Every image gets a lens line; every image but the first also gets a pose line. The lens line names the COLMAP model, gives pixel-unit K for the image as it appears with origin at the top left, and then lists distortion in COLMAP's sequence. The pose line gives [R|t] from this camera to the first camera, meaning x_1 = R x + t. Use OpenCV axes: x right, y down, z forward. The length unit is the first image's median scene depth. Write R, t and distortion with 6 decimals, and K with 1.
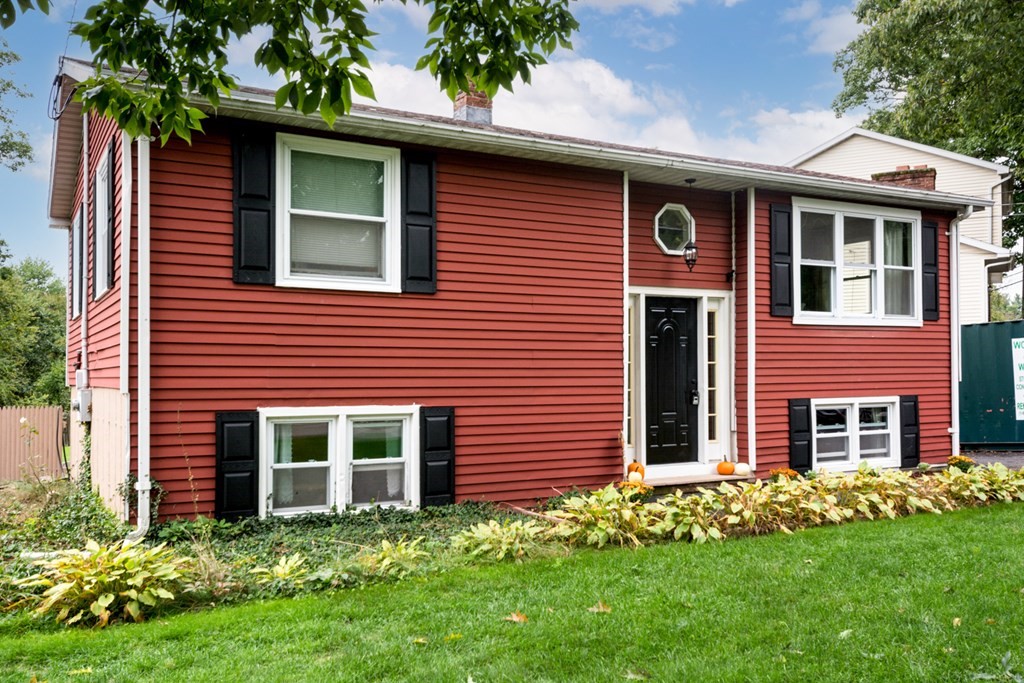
lens RADIAL K [[881.2, 0, 510.6], [0, 881.2, 349.8], [0, 0, 1]] dist [0.051971, -0.023616]
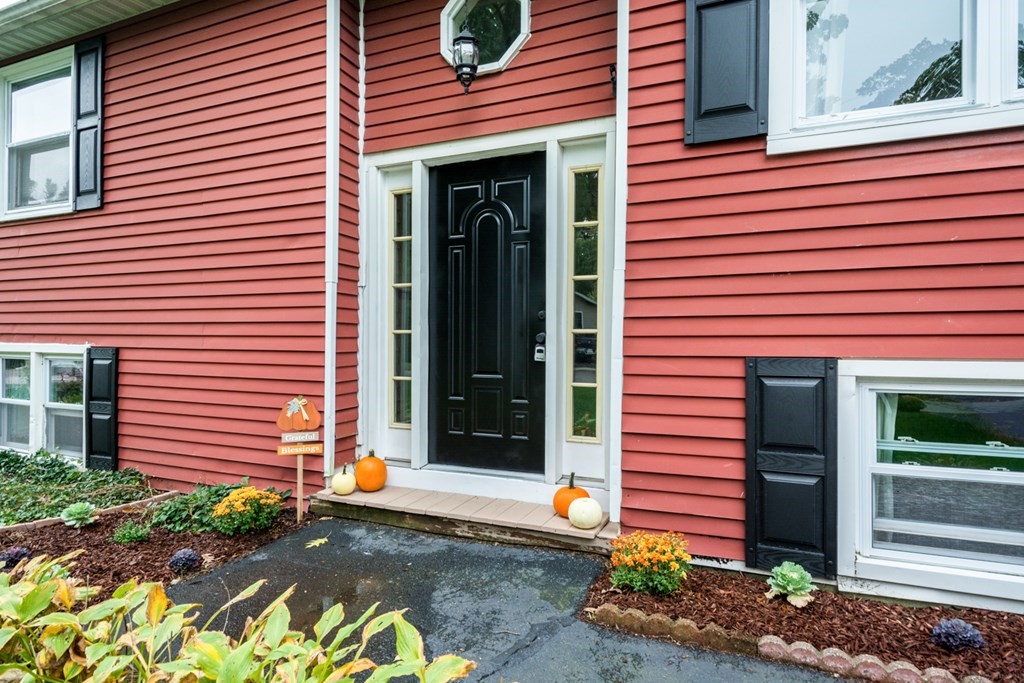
lens RADIAL K [[559.1, 0, 517.5], [0, 559.1, 340.8], [0, 0, 1]] dist [0.007703, 0.000830]
pose [[0.614239, 0.005228, -0.789103, 0.554538], [0.012110, 0.999798, 0.016051, 0.054482], [0.789027, -0.019415, 0.614051, 0.972014]]
